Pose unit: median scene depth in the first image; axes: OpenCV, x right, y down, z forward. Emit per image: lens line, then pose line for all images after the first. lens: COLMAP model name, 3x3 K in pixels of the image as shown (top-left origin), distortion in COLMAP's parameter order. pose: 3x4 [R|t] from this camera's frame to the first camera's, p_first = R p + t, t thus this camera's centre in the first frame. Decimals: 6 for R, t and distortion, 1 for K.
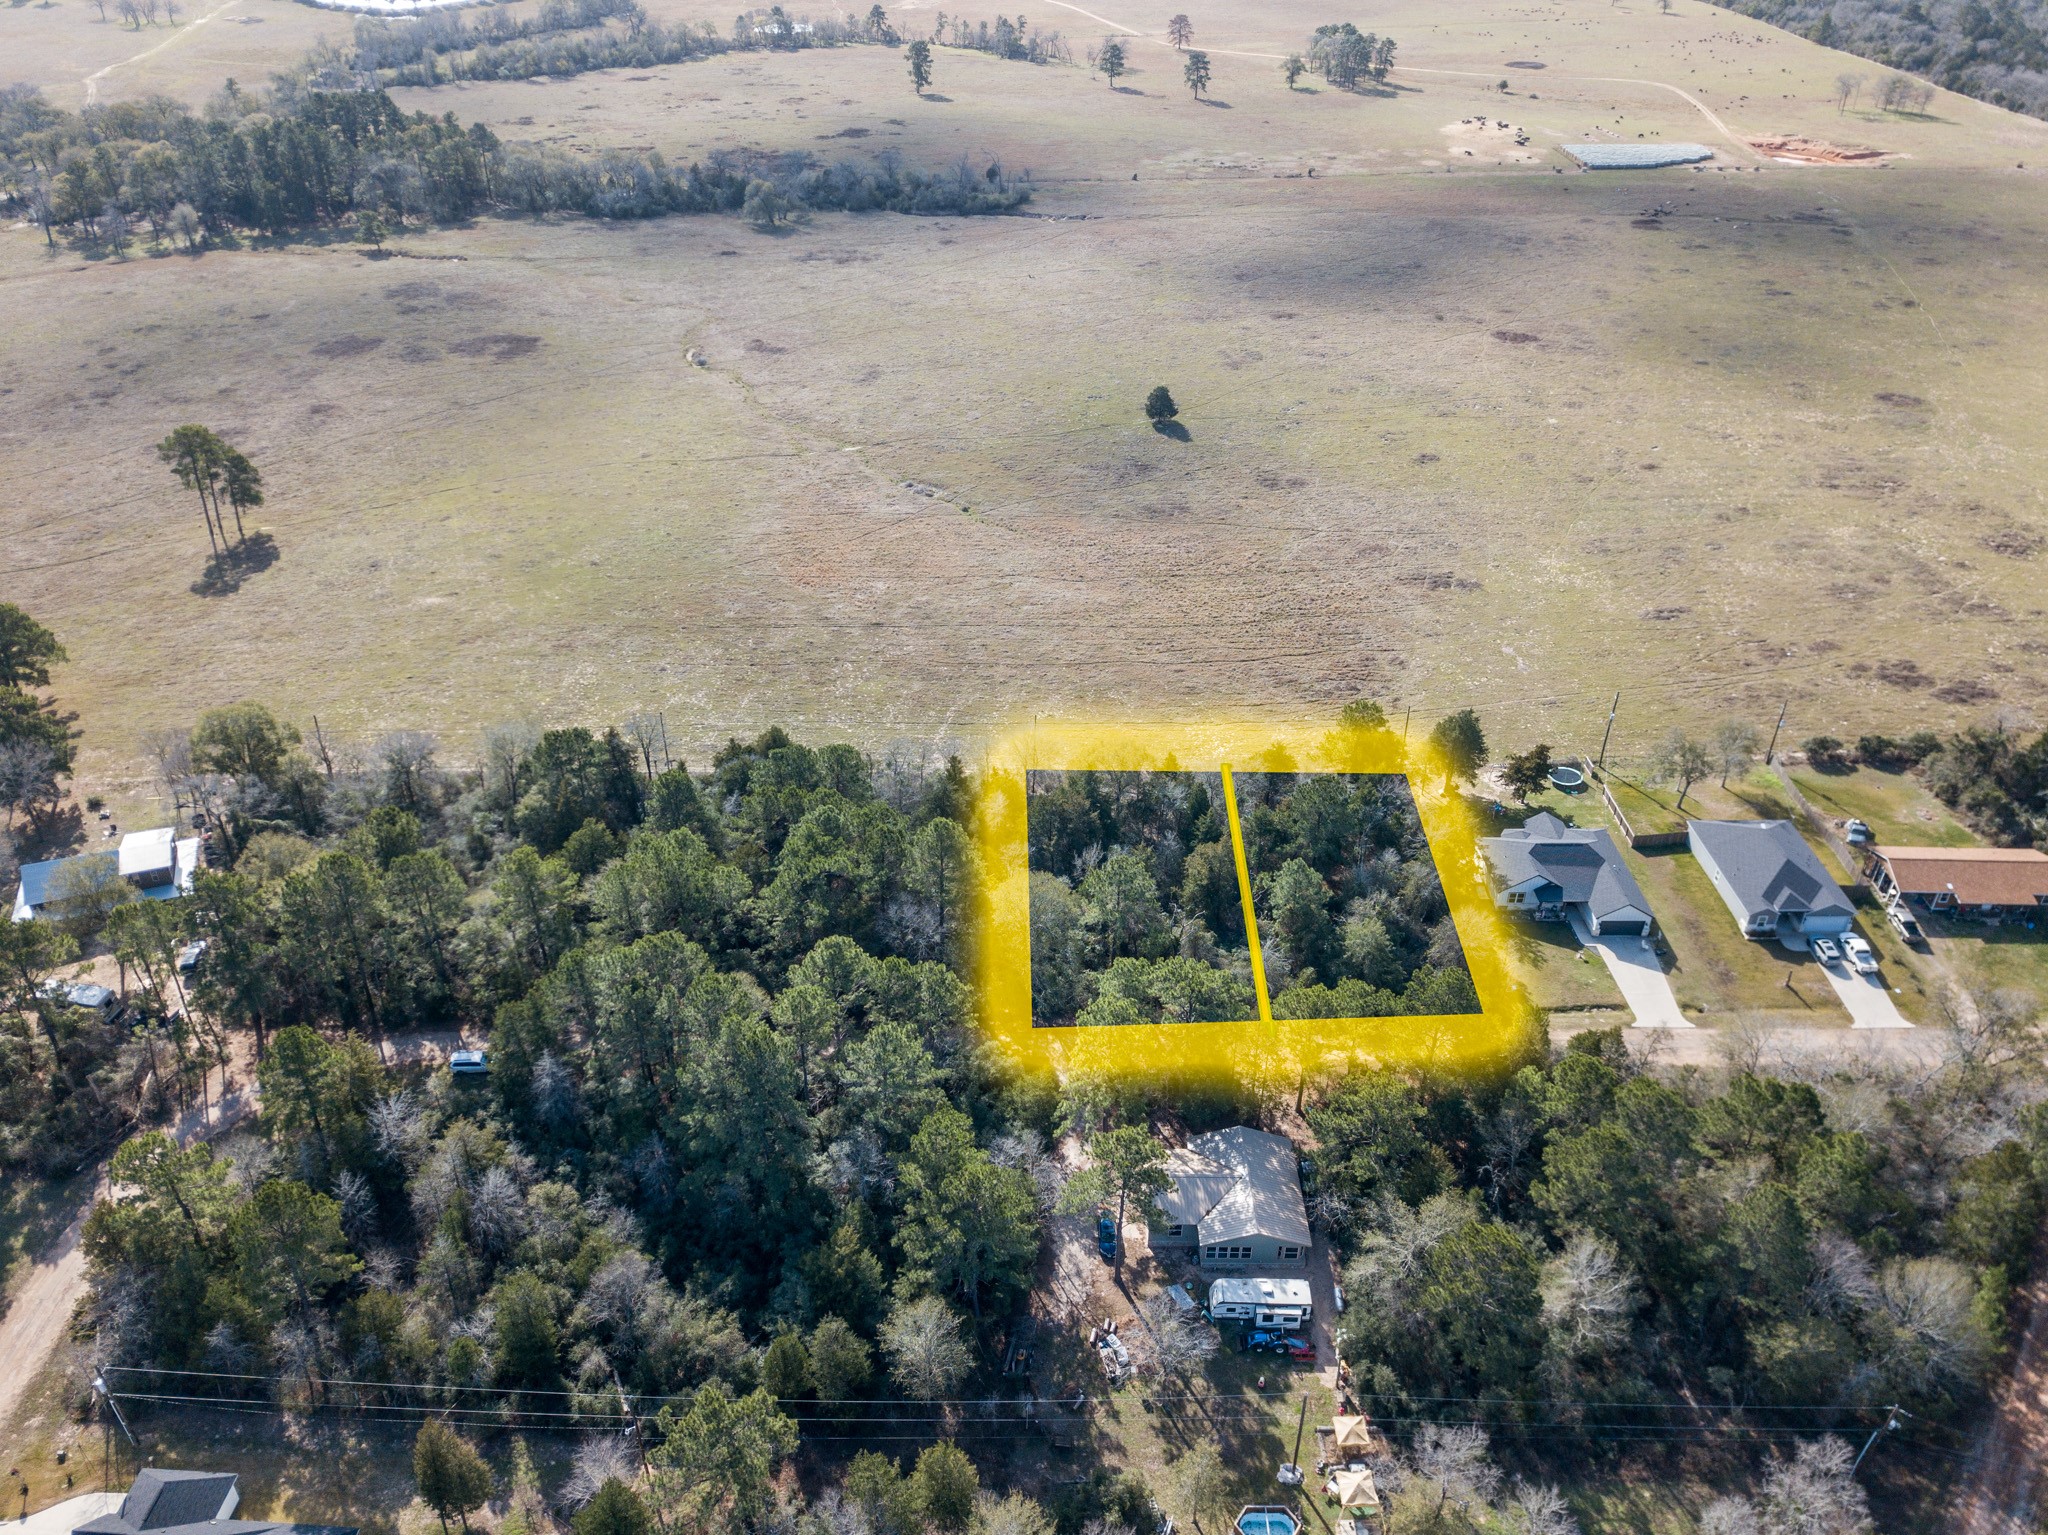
lens RADIAL K [[1548.7, 0, 1015.1], [0, 1548.7, 764.4], [0, 0, 1]] dist [0.014746, -0.011146]
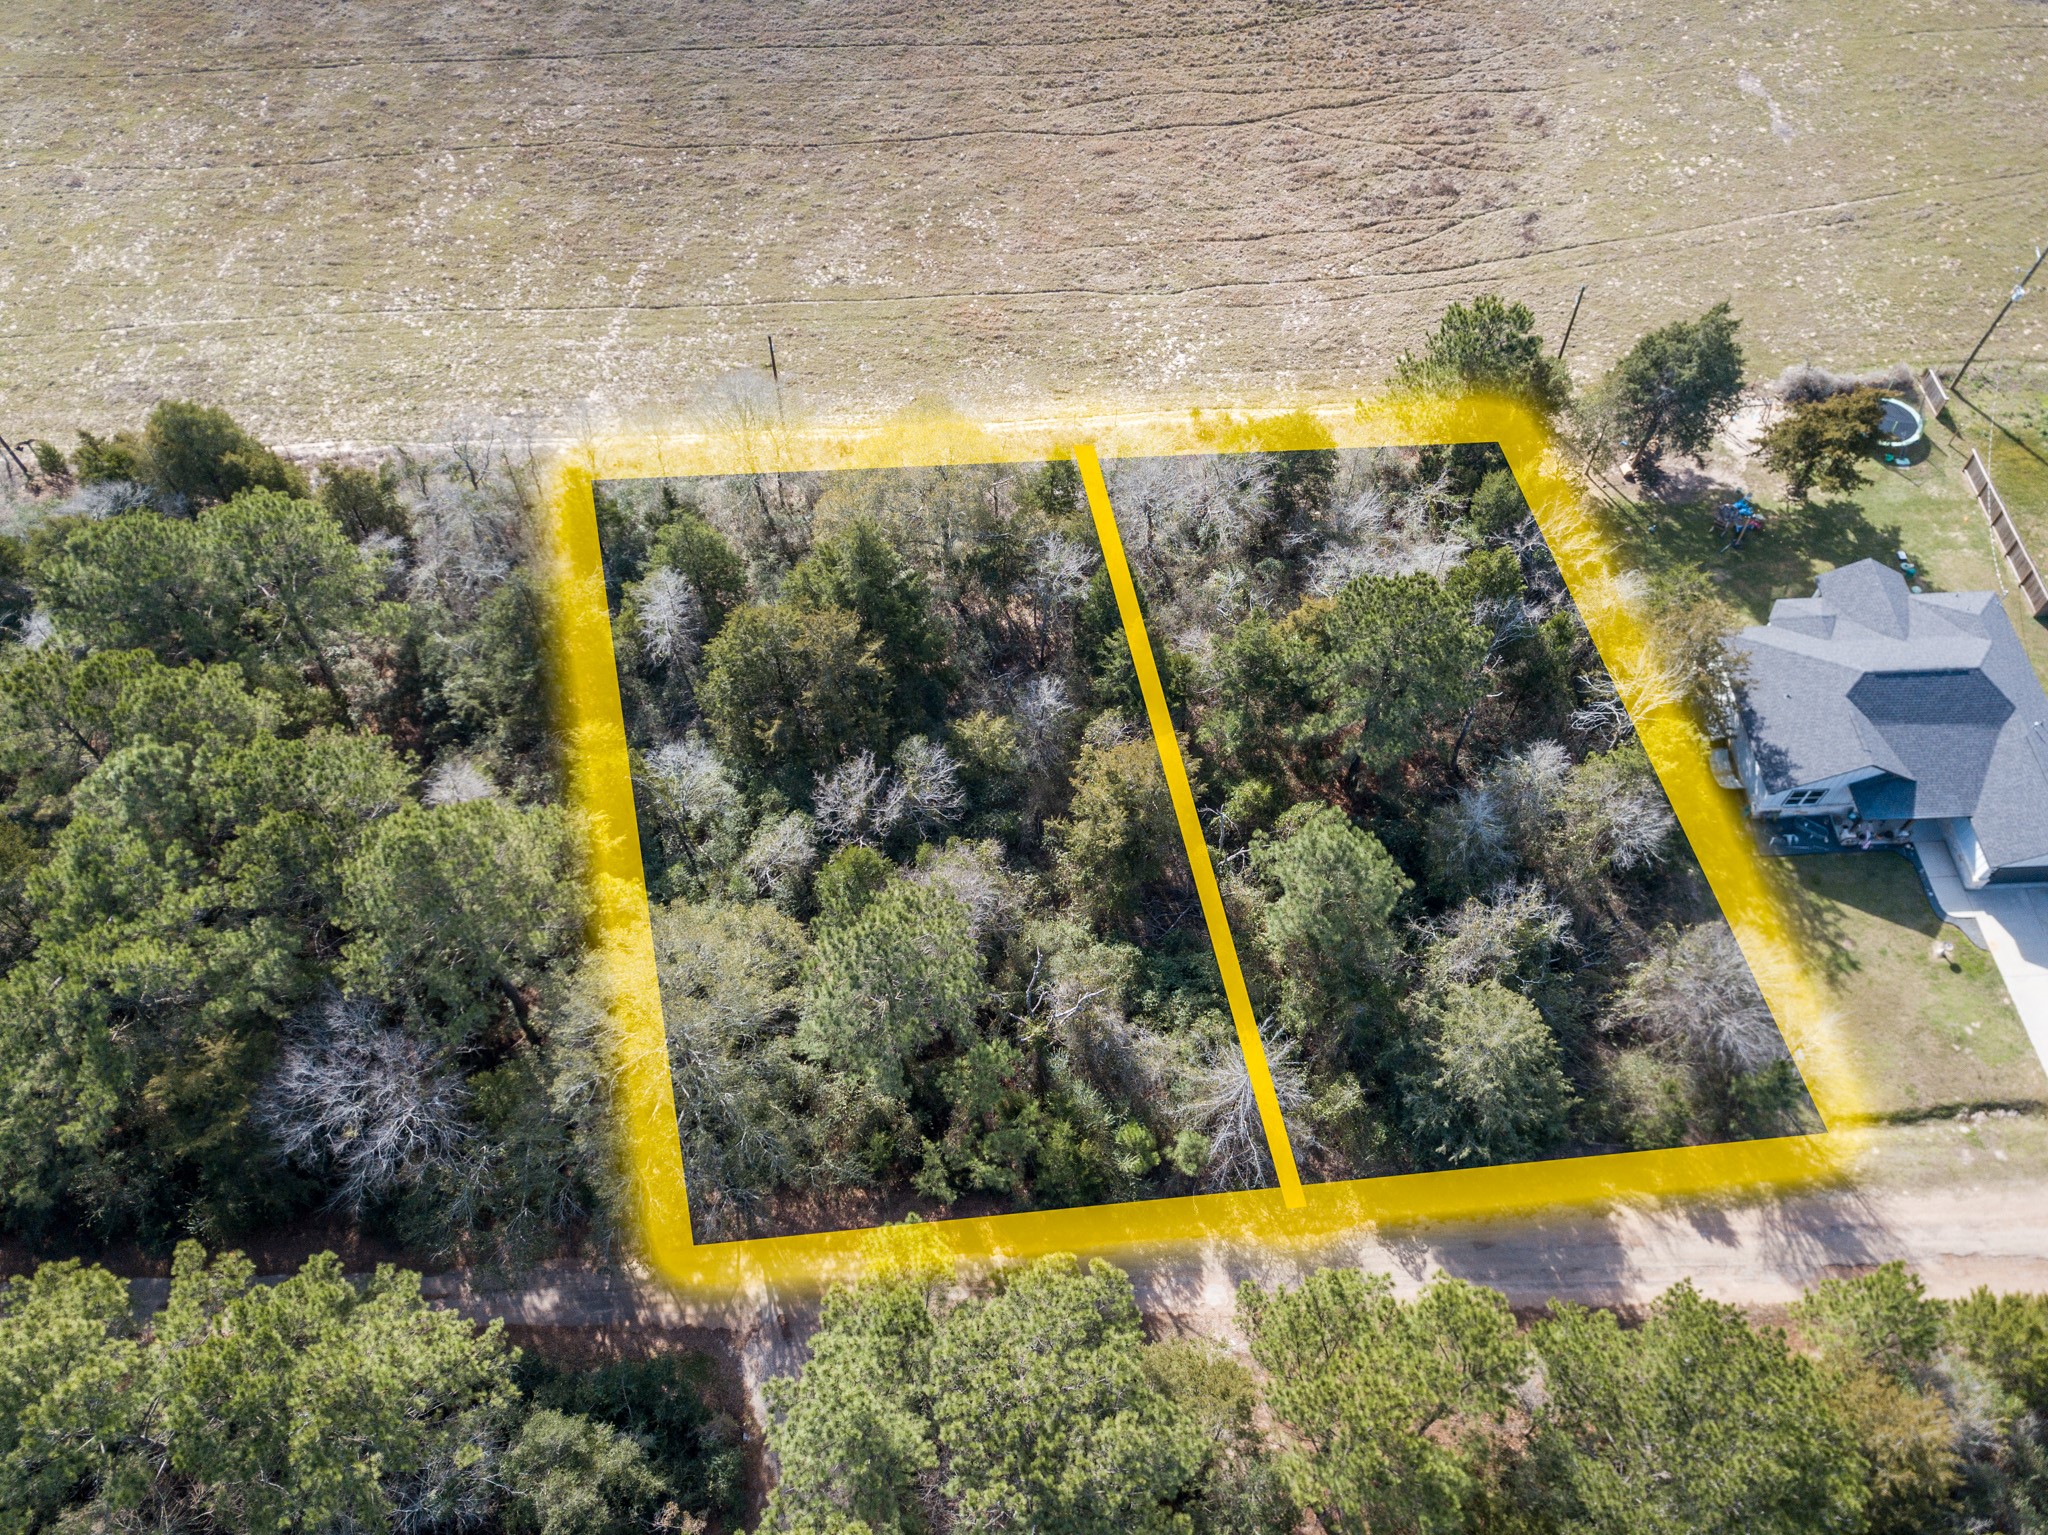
lens RADIAL K [[1548.7, 0, 1023.1], [0, 1548.7, 760.8], [0, 0, 1]] dist [0.014746, -0.011146]
pose [[0.999422, -0.033767, 0.003924, 0.068719], [0.029112, 0.909768, 0.414094, -0.086650], [-0.017553, -0.413741, 0.910226, 0.435998]]
